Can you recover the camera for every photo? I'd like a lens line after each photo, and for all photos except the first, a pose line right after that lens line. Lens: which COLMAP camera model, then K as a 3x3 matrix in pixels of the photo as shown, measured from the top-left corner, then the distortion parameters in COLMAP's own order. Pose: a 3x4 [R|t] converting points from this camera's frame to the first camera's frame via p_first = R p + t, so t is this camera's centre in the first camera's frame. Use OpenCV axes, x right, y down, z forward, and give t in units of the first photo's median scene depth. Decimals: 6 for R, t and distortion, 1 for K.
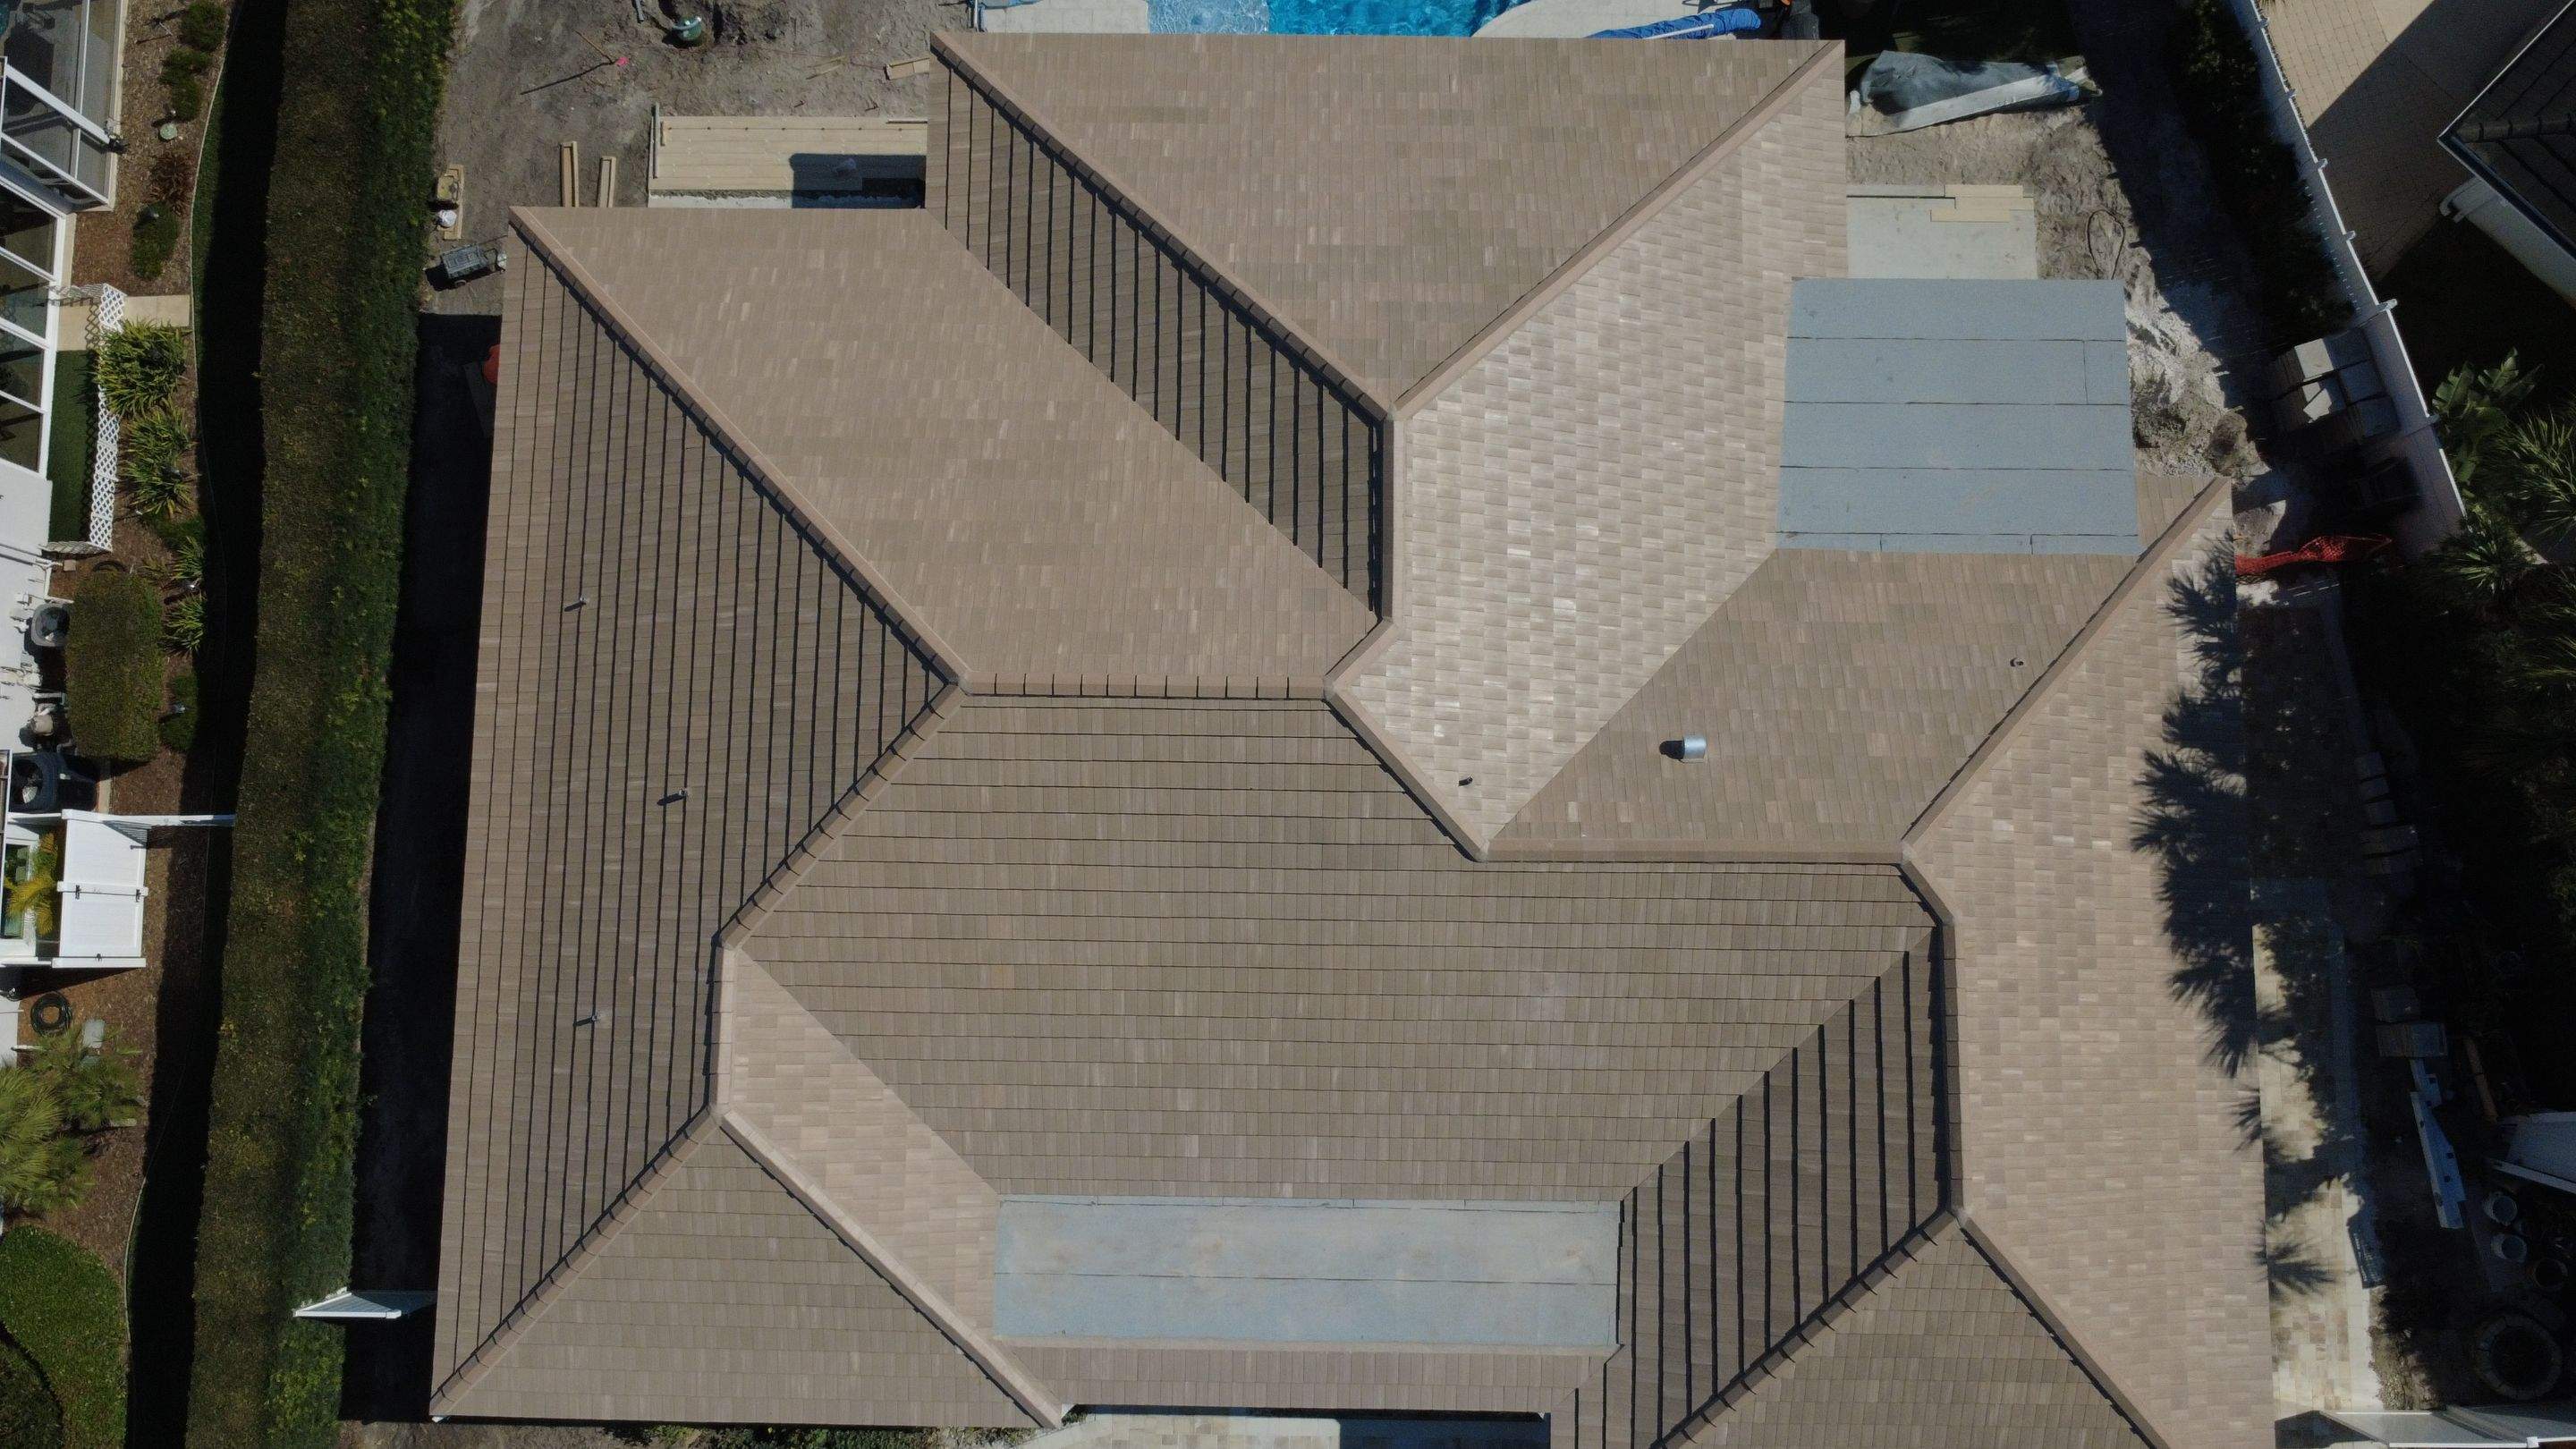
lens RADIAL K [[1888.6, 0, 1287.2], [0, 1888.6, 727.2], [0, 0, 1]] dist [-0.004766, -0.002007]
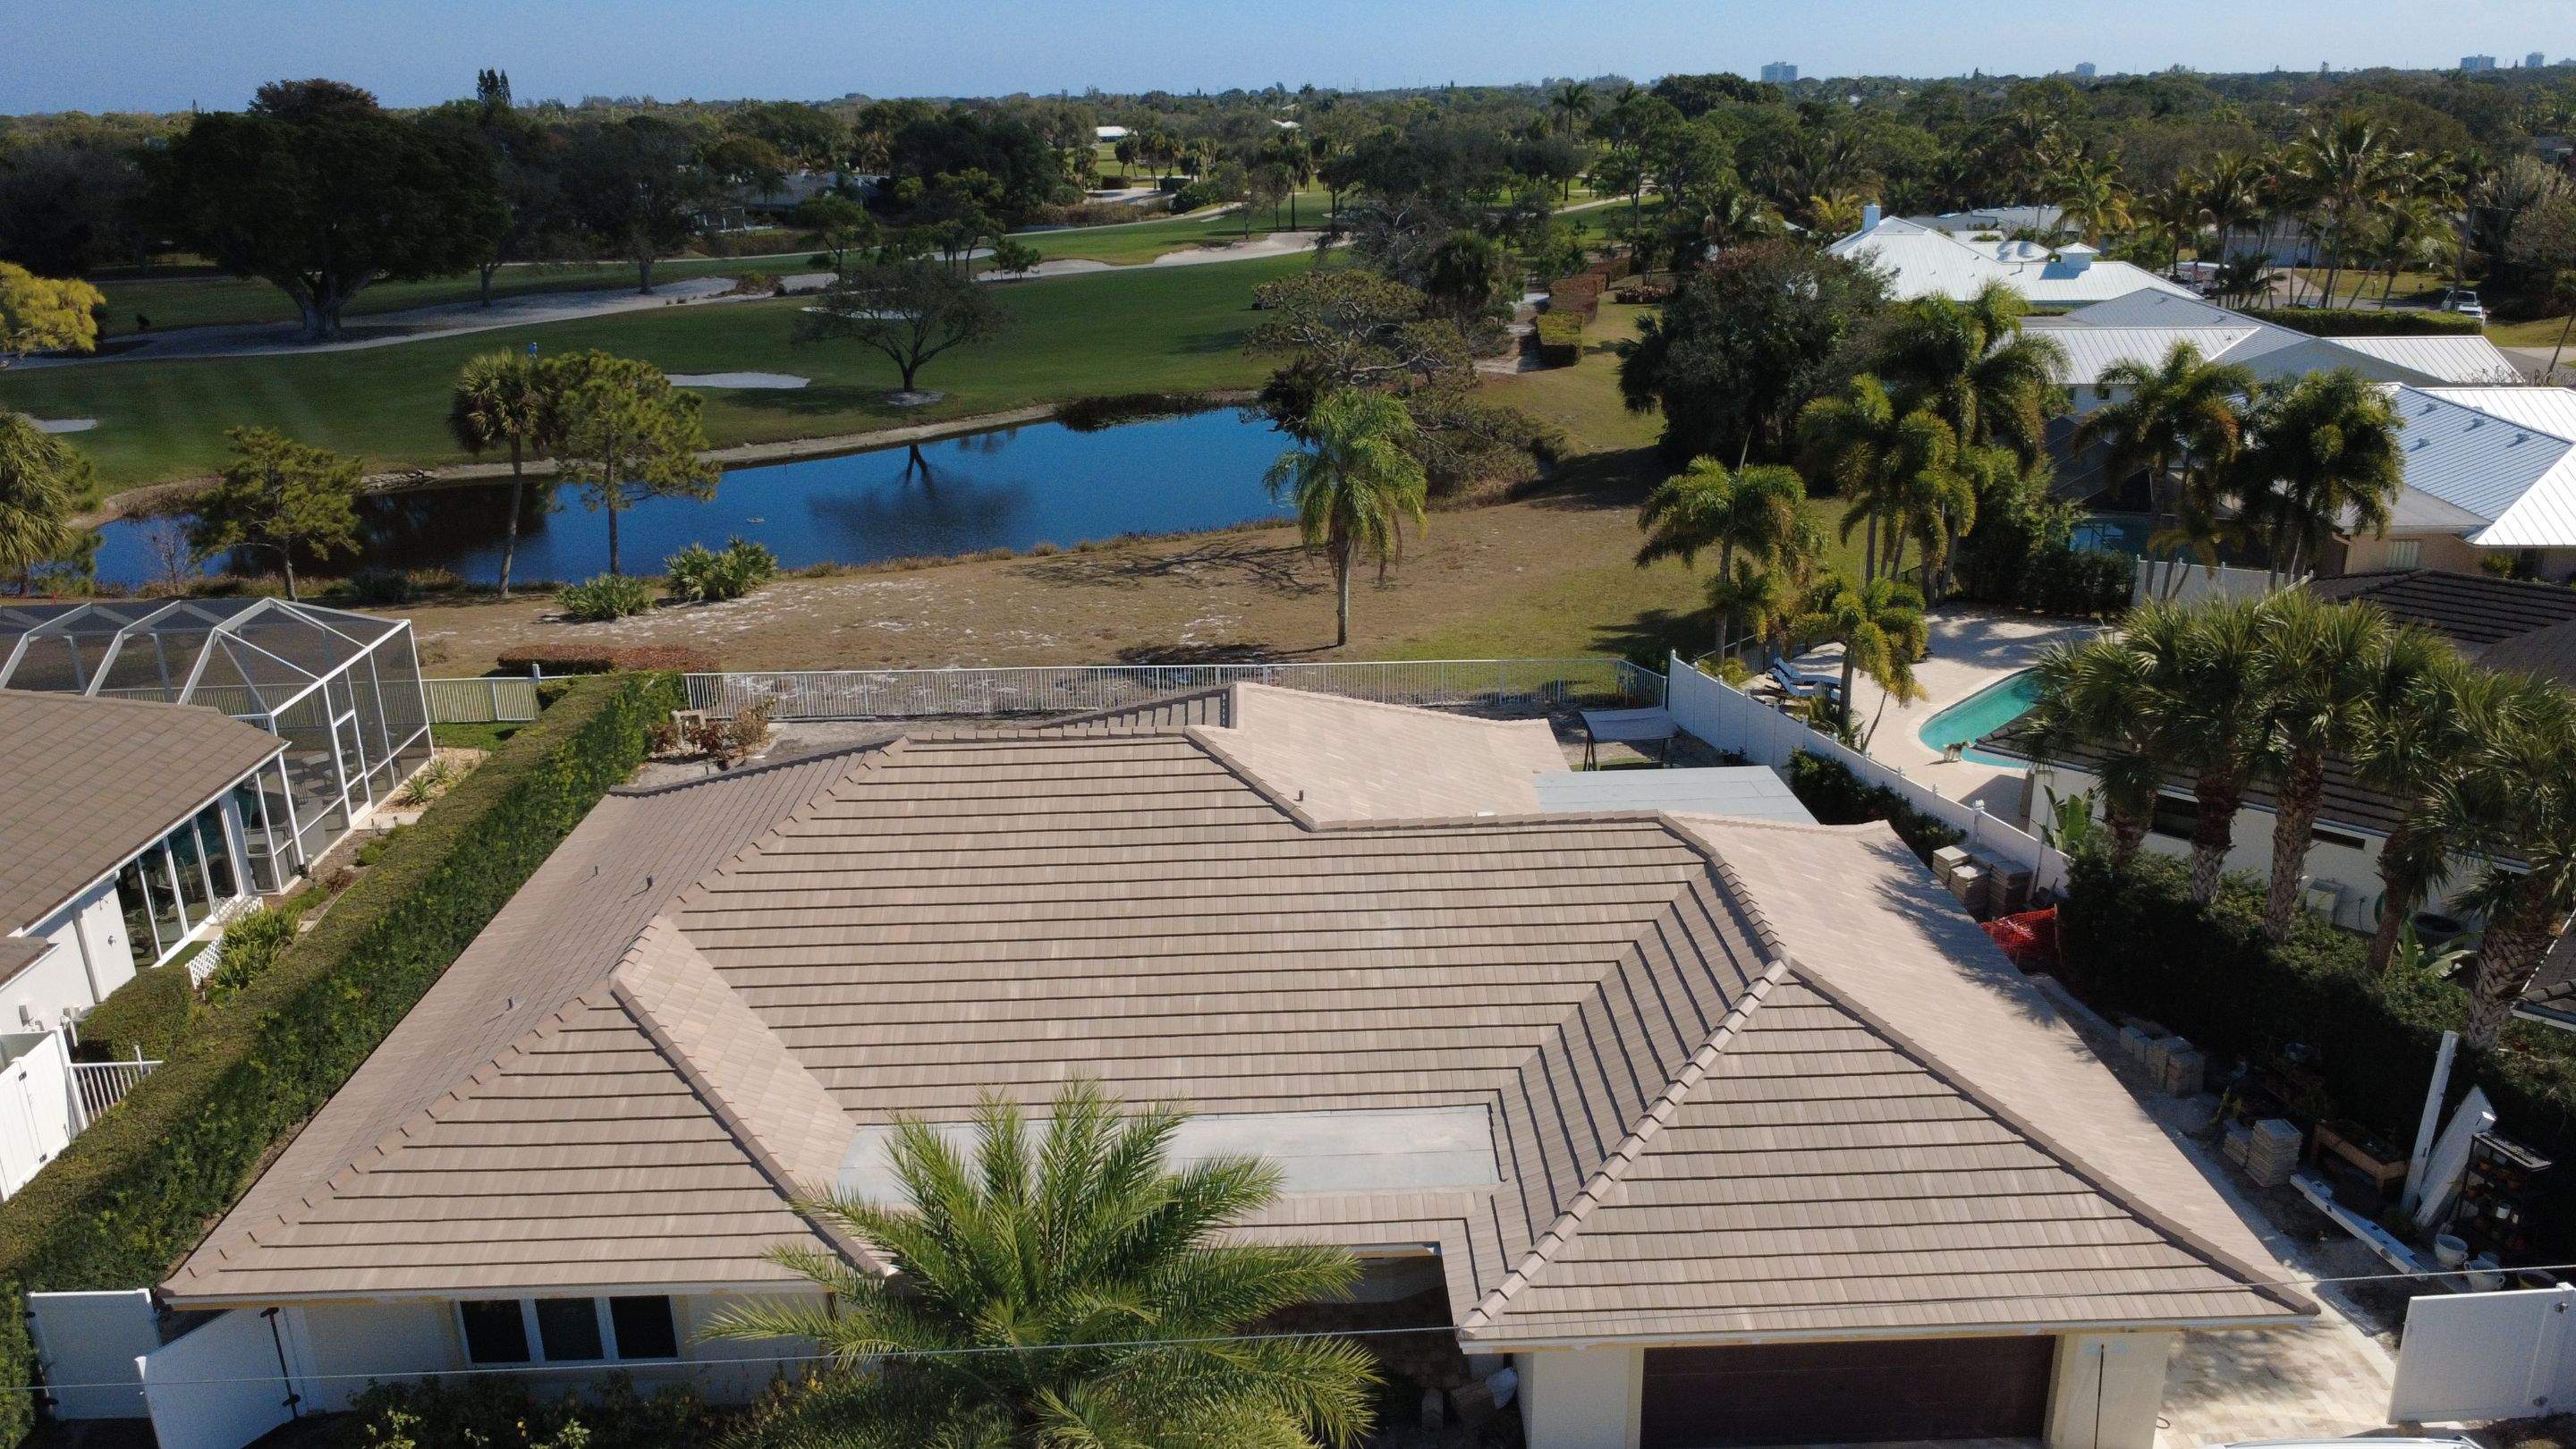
lens RADIAL K [[1888.6, 0, 1287.2], [0, 1888.6, 727.2], [0, 0, 1]] dist [-0.004766, -0.002007]
pose [[0.999169, -0.021915, 0.034378, 0.041320], [0.040462, 0.429659, -0.902084, 1.047050], [0.004998, 0.902725, 0.430189, 0.388738]]
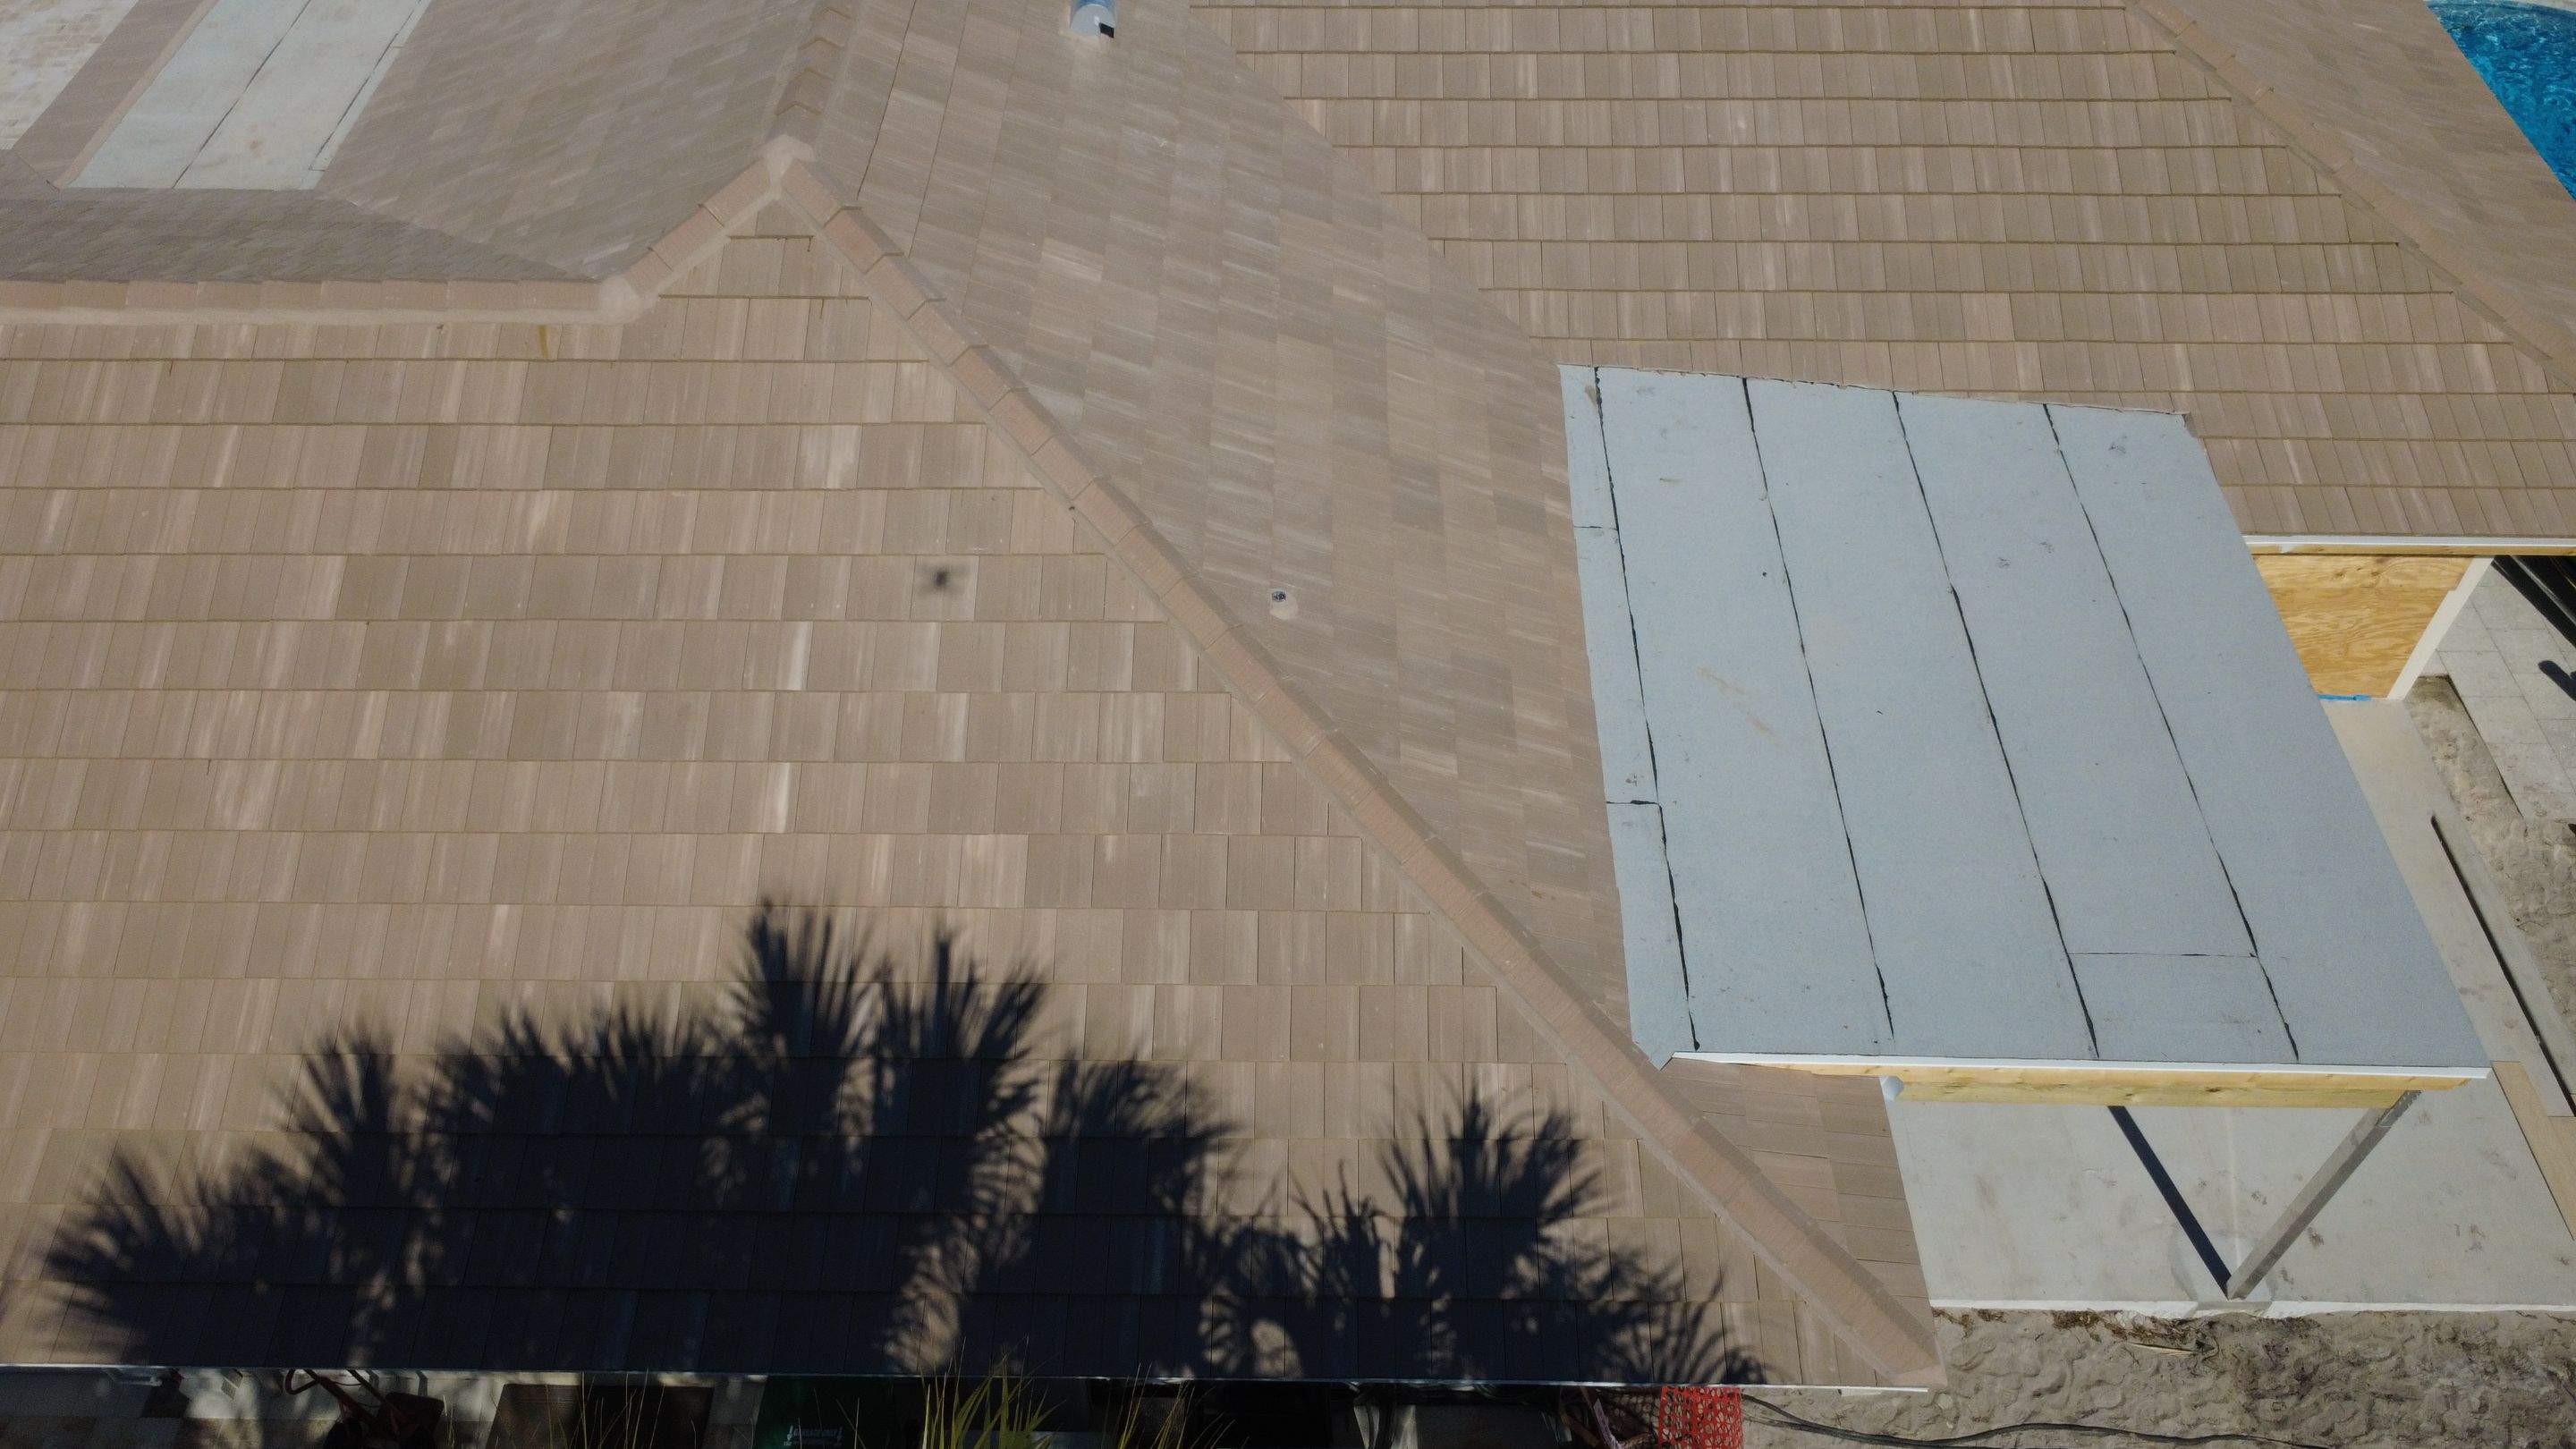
lens RADIAL K [[1888.6, 0, 1287.2], [0, 1888.6, 727.2], [0, 0, 1]] dist [-0.004766, -0.002007]
pose [[-0.007122, 0.753030, -0.657947, 0.646327], [-0.992282, 0.076135, 0.097878, -0.069186], [0.123798, 0.653566, 0.746676, 0.722213]]
